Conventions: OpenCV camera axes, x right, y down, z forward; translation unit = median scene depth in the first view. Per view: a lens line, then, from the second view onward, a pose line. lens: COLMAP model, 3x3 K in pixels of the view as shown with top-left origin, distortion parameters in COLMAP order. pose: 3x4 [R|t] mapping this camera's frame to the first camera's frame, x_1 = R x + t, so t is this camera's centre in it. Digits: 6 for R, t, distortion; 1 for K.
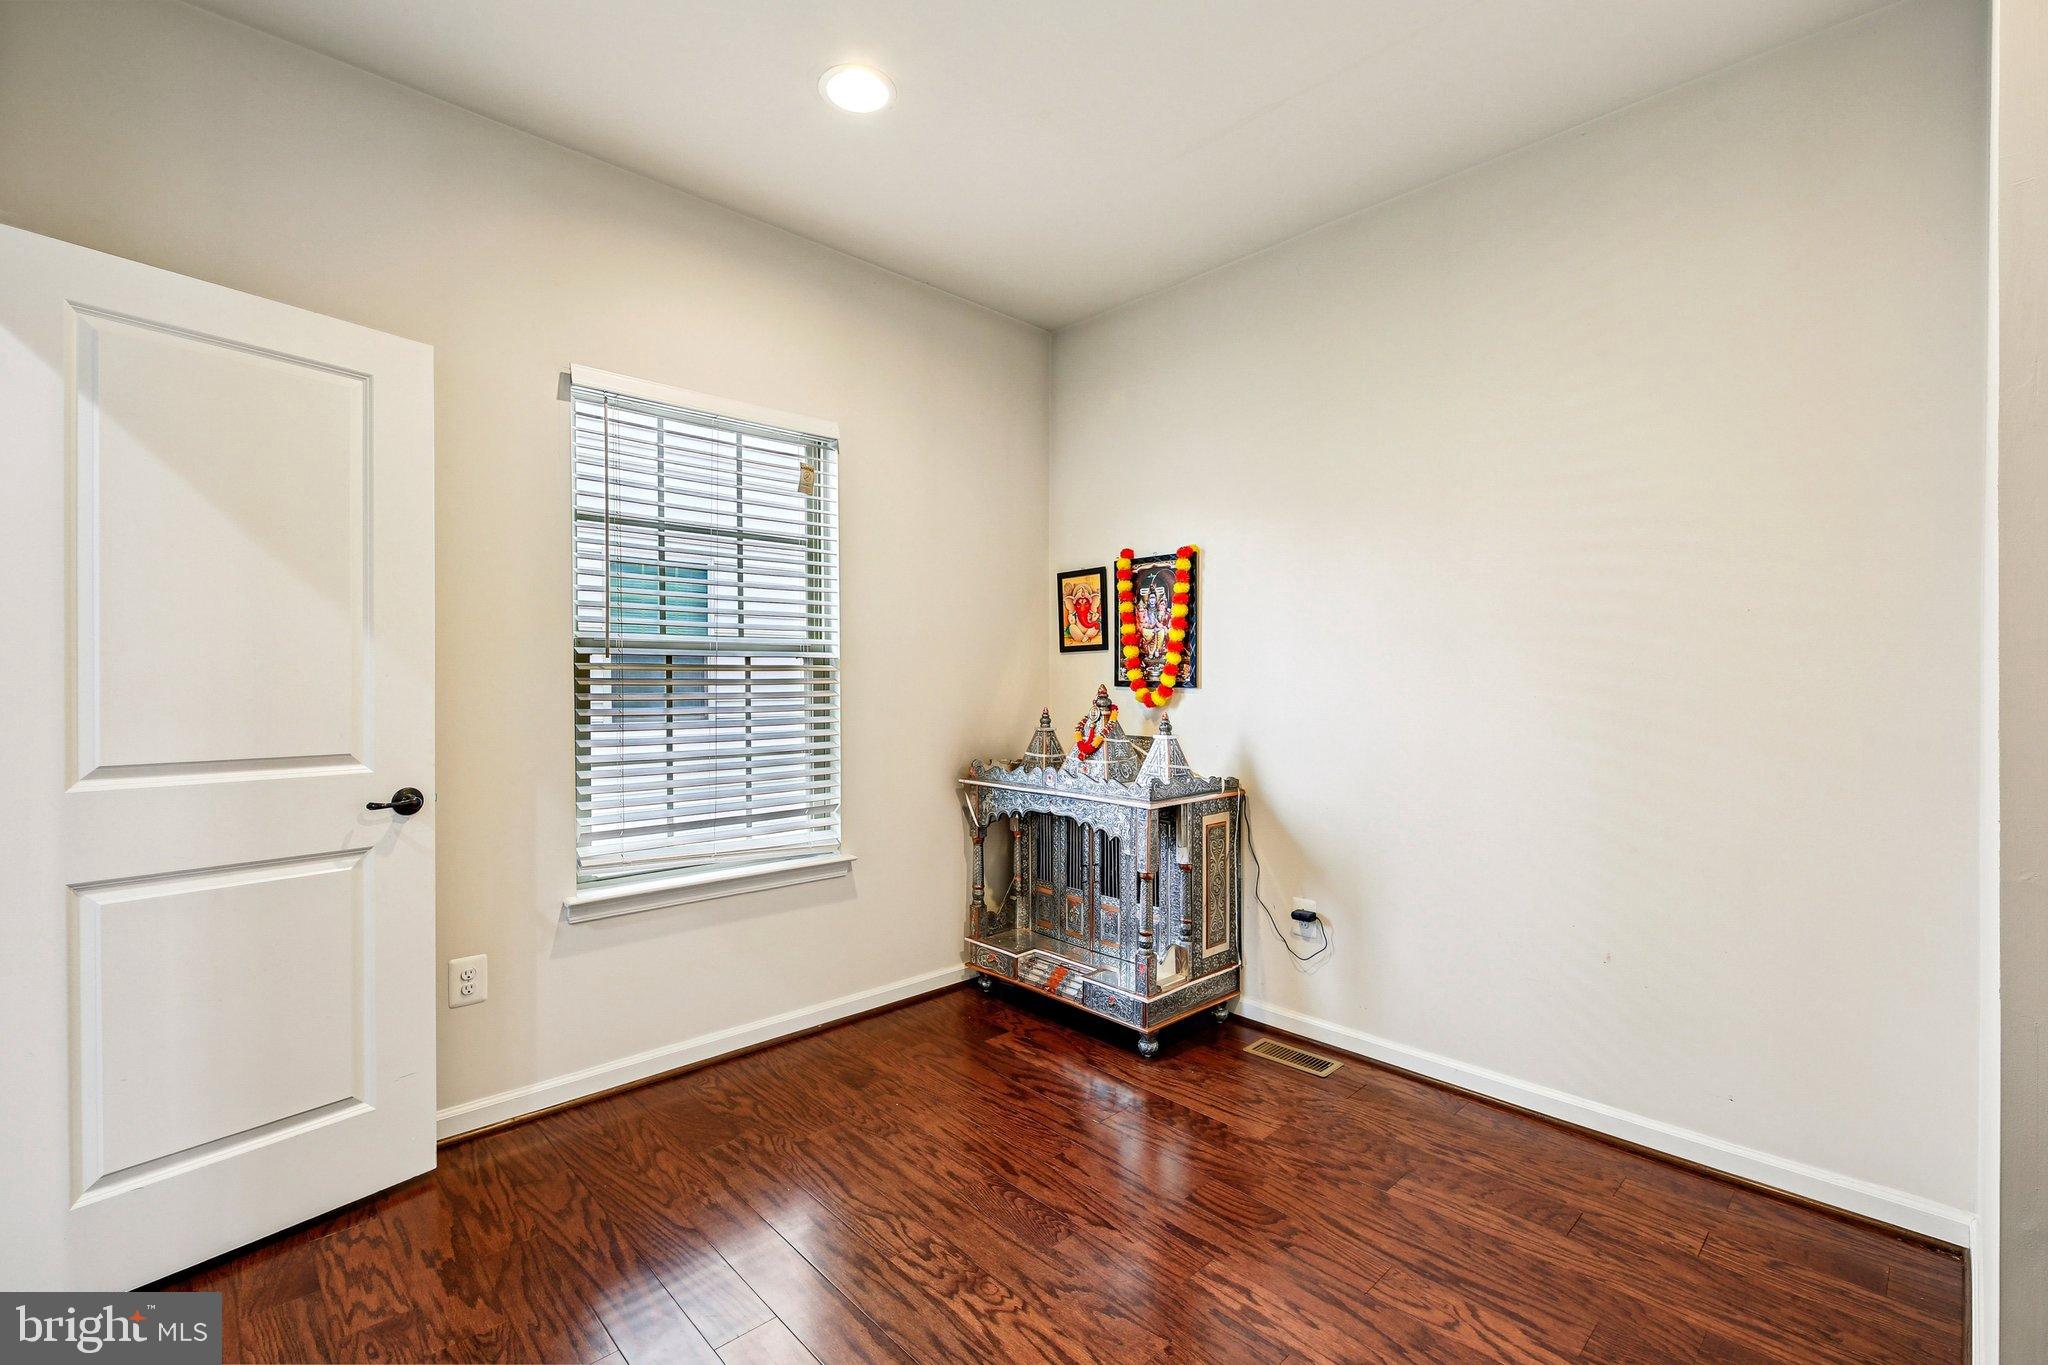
lens RADIAL K [[883.9, 0, 1013.2], [0, 883.9, 682.9], [0, 0, 1]] dist [-0.004274, -0.000534]
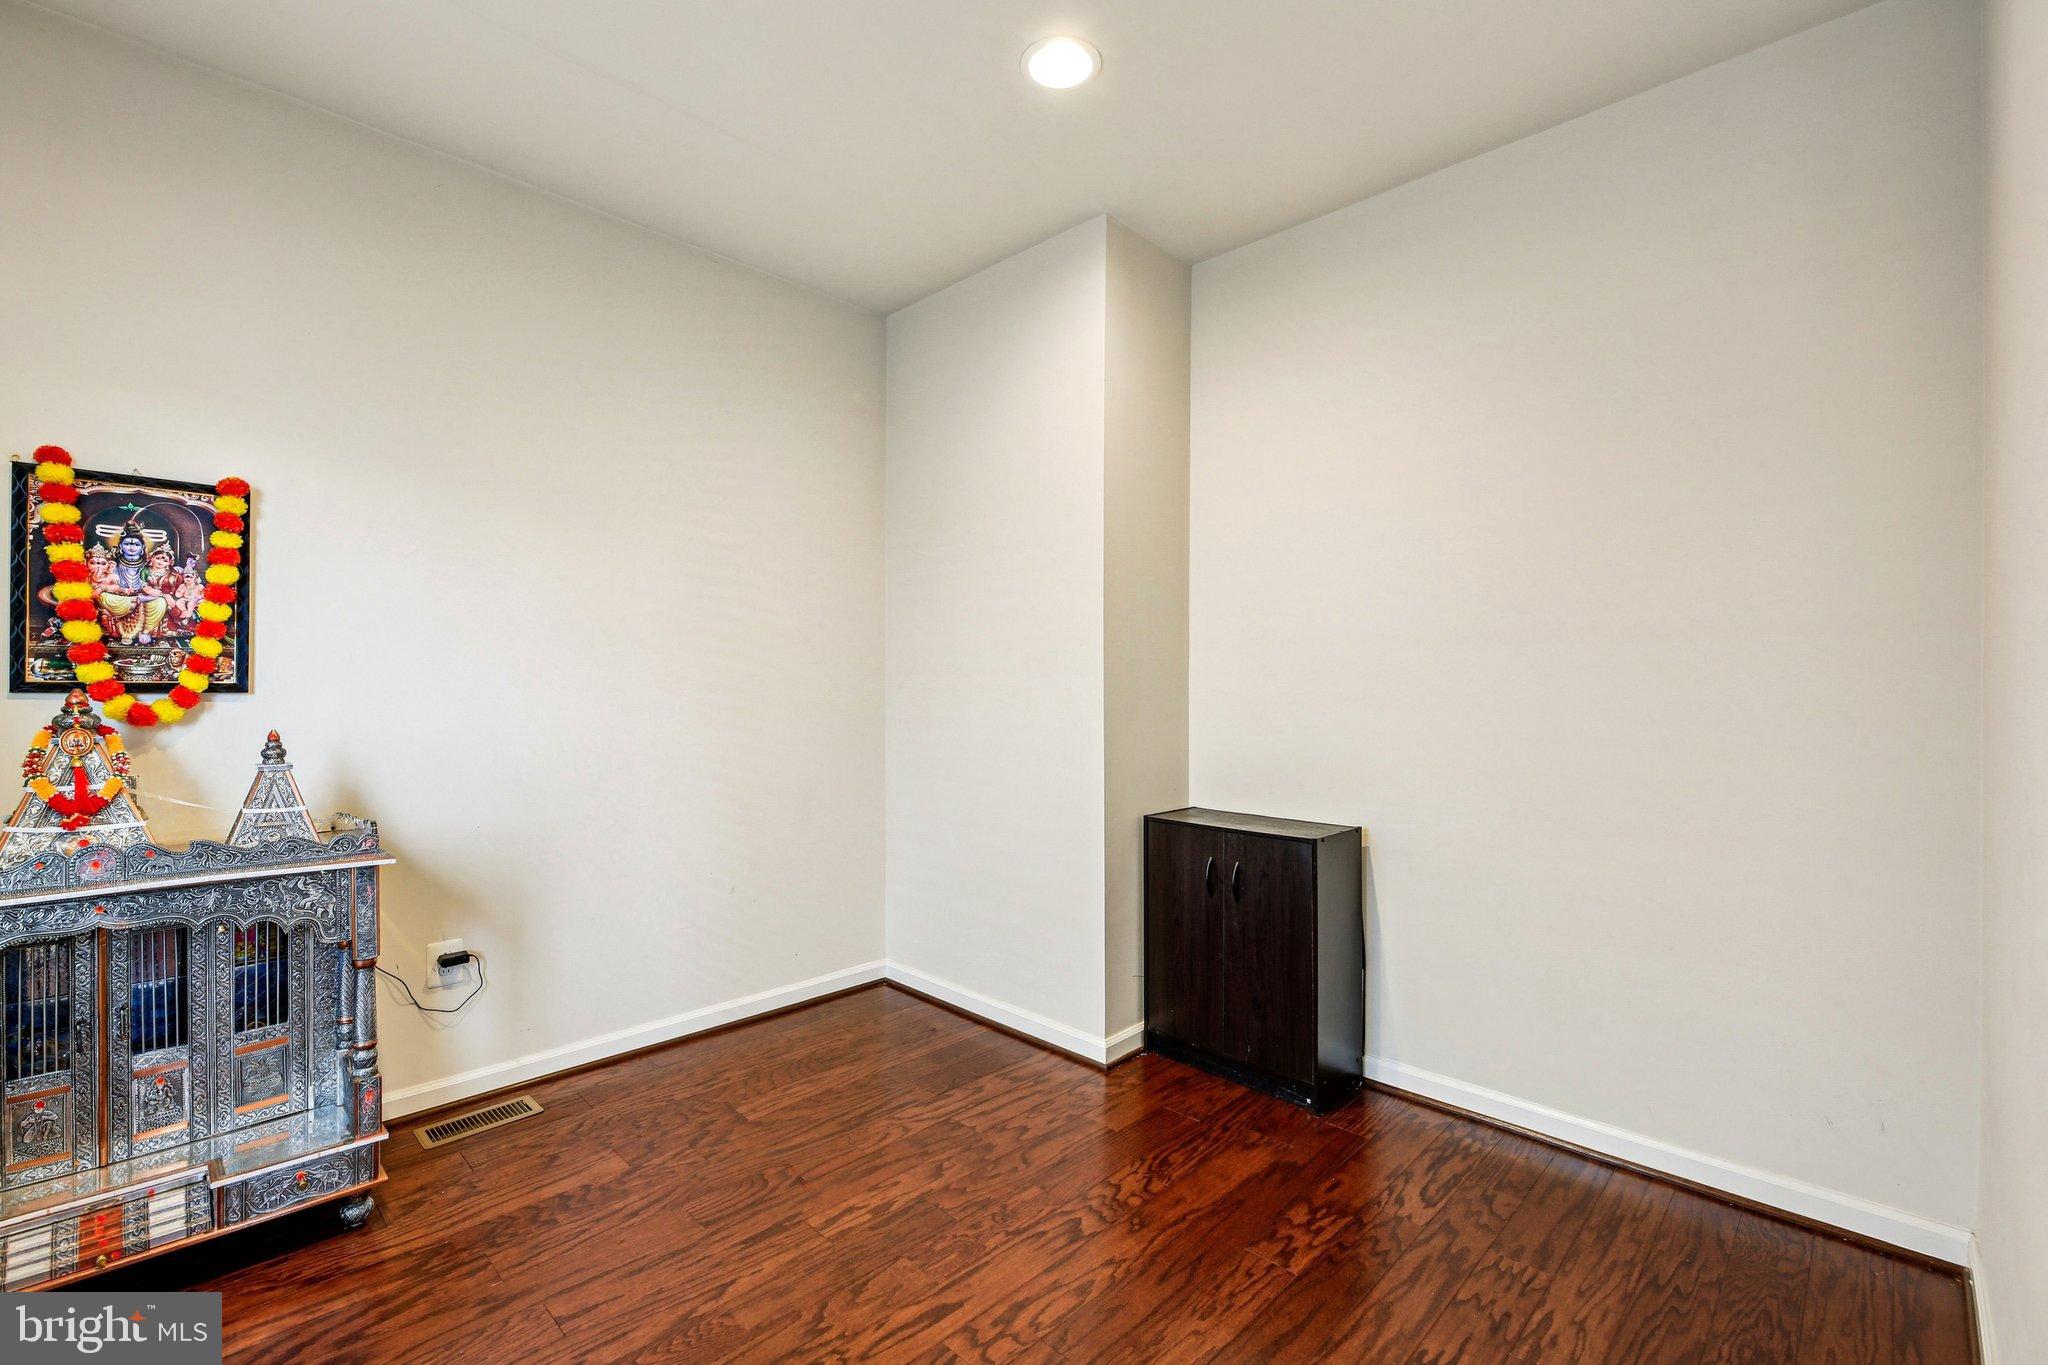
lens RADIAL K [[883.9, 0, 1019.6], [0, 883.9, 687.0], [0, 0, 1]] dist [-0.004274, -0.000534]
pose [[-0.039934, -0.007686, 0.999173, -0.485418], [-0.000771, 0.999970, 0.007661, -0.004597], [-0.999202, -0.000465, -0.039939, 0.442327]]
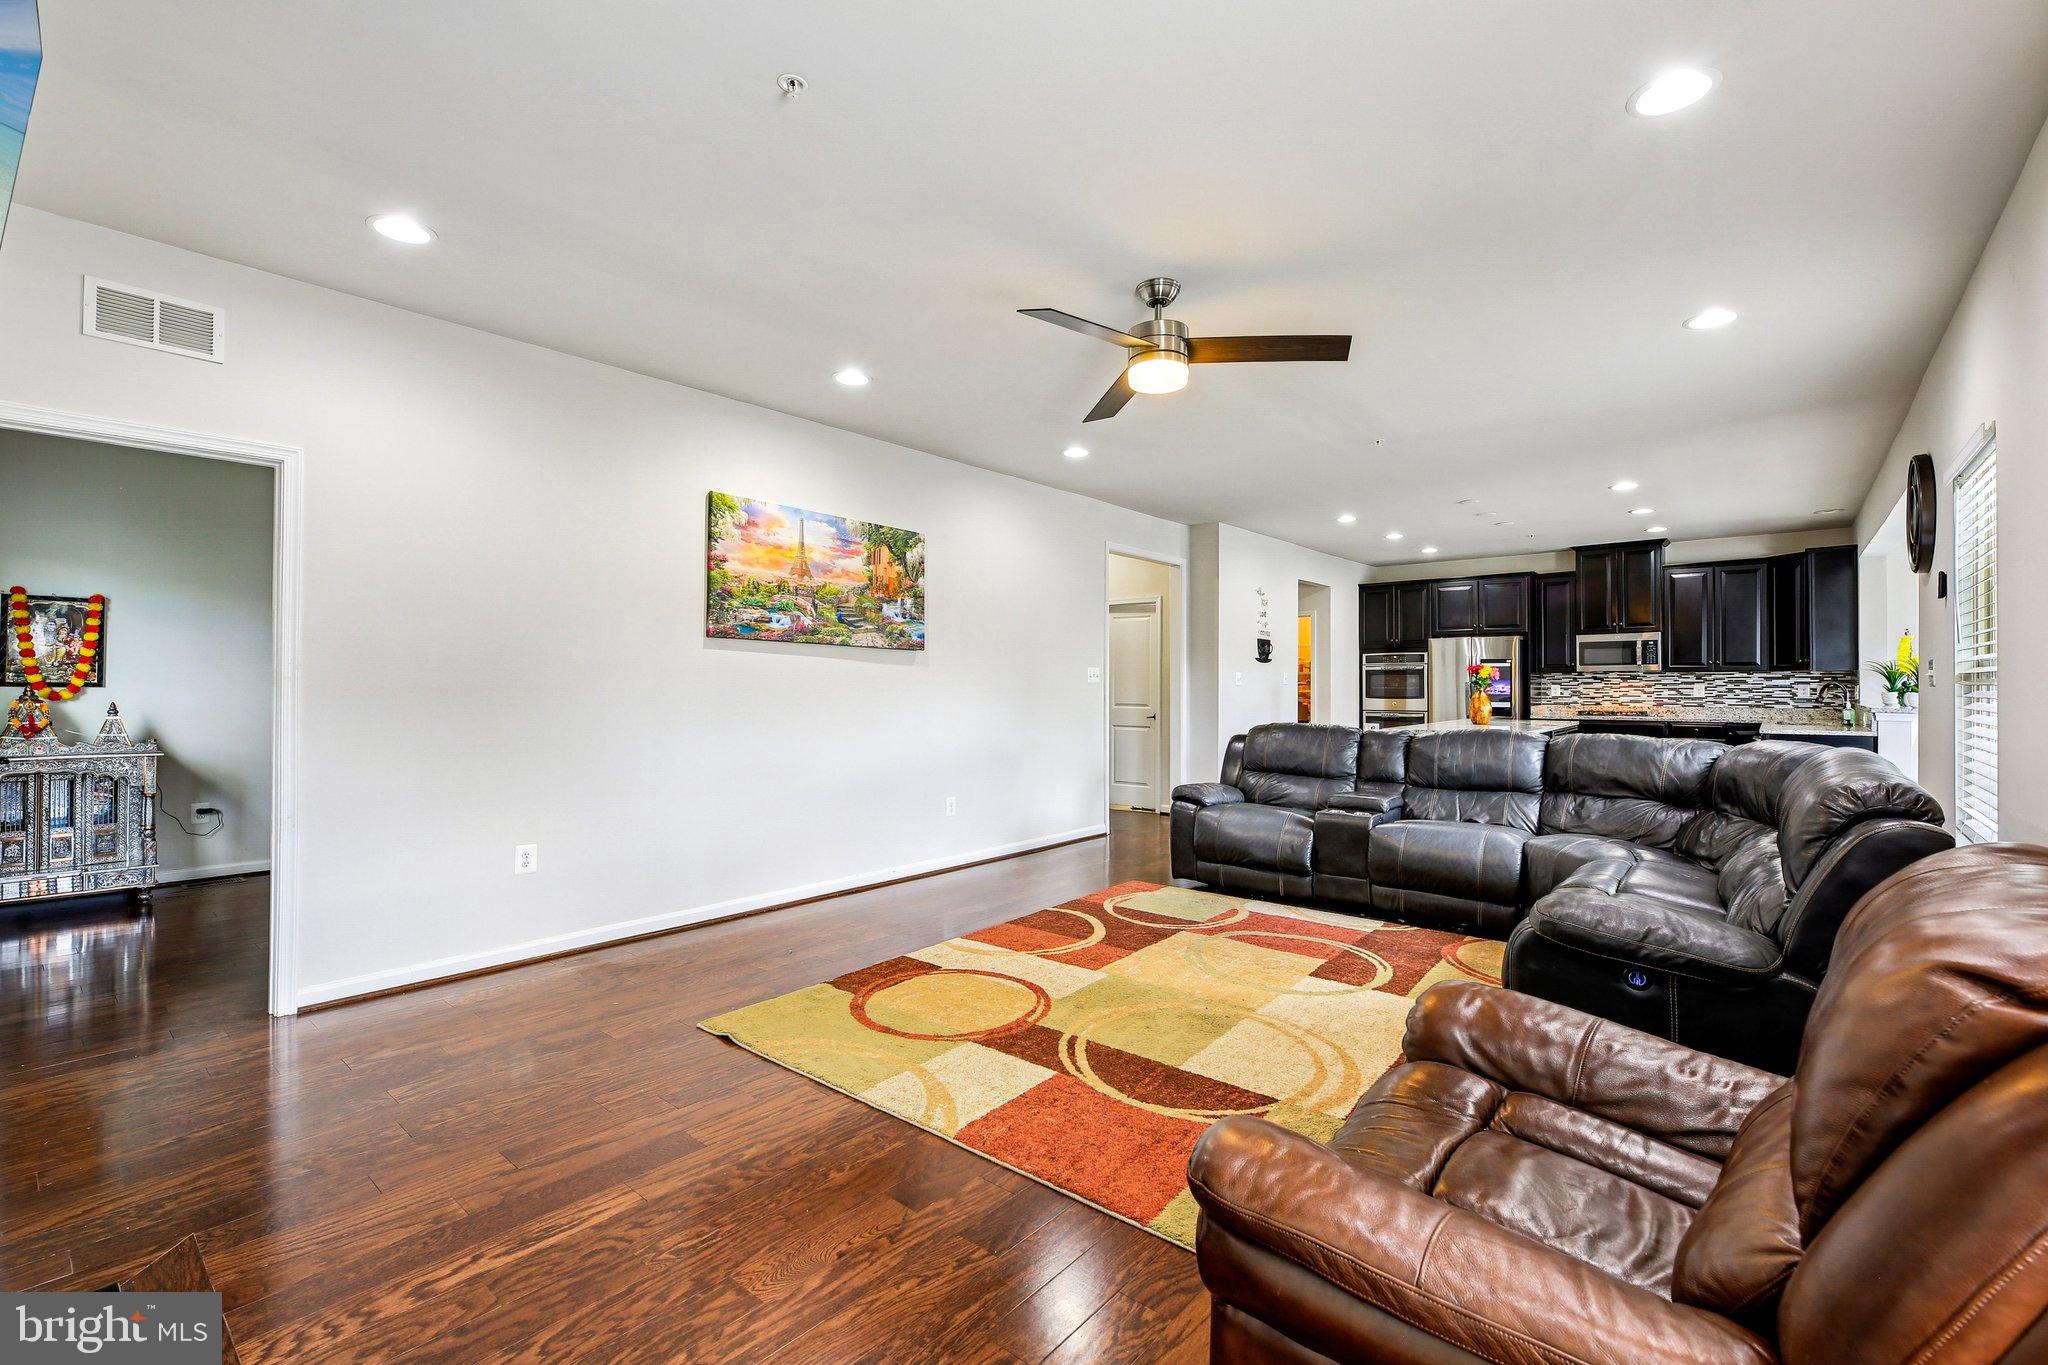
lens RADIAL K [[883.9, 0, 1018.3], [0, 883.9, 675.5], [0, 0, 1]] dist [-0.004274, -0.000534]
pose [[-0.105265, 0.004670, 0.994433, -1.499843], [0.000705, 0.999989, -0.004621, -0.006010], [-0.994444, 0.000215, -0.105267, -0.436565]]
